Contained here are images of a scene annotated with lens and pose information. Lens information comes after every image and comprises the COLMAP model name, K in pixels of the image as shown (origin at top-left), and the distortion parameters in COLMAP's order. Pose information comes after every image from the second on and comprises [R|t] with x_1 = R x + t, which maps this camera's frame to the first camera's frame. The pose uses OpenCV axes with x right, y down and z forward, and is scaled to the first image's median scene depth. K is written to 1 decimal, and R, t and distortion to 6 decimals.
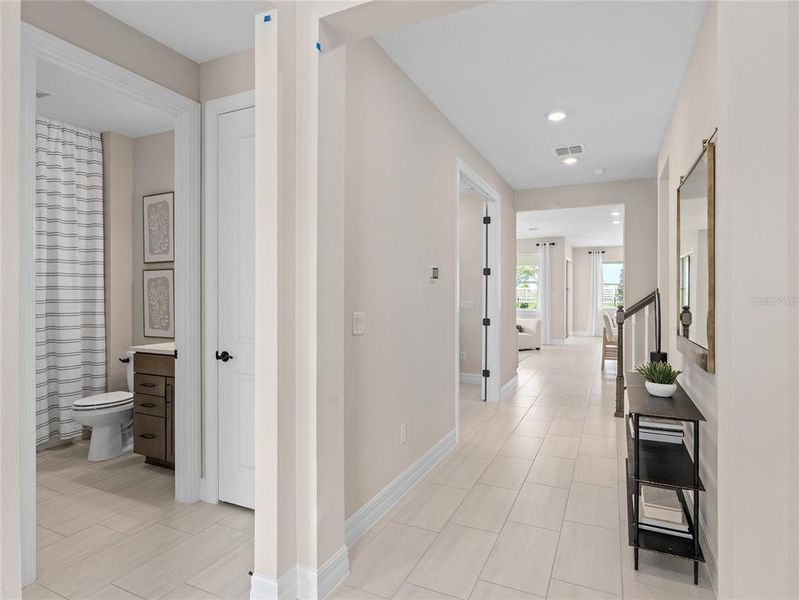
lens RADIAL K [[416.0, 0, 398.0], [0, 416.0, 289.8], [0, 0, 1]] dist [0.002022, 0.001018]
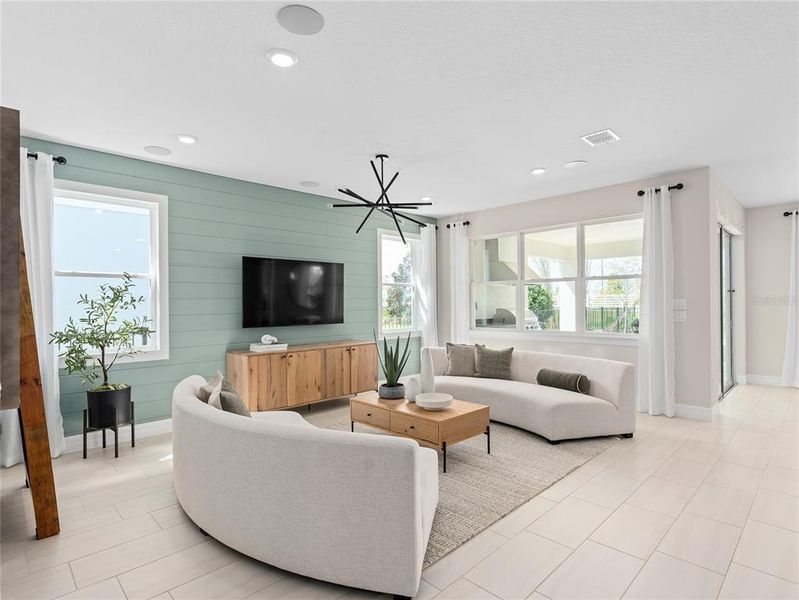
lens RADIAL K [[416.0, 0, 398.0], [0, 416.0, 289.8], [0, 0, 1]] dist [0.002022, 0.001018]
pose [[0.947576, -0.008450, -0.319419, 0.229665], [0.003901, 0.999882, -0.014877, 0.004000], [0.319507, 0.012851, 0.947497, 0.485760]]
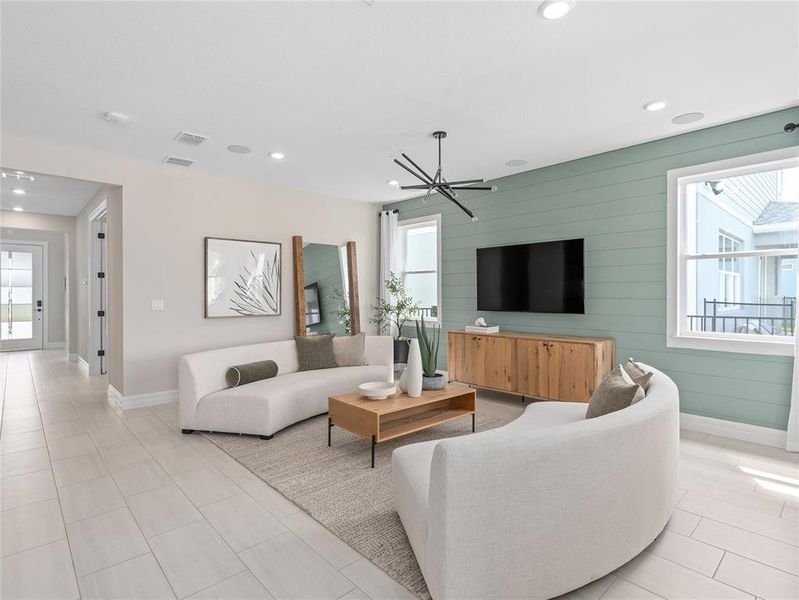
lens RADIAL K [[416.0, 0, 398.0], [0, 416.0, 289.8], [0, 0, 1]] dist [0.002022, 0.001018]
pose [[-0.343042, 0.002475, -0.939317, 0.579555], [0.023347, 0.999710, -0.005892, 0.018258], [0.939030, -0.023951, -0.343001, 1.216568]]
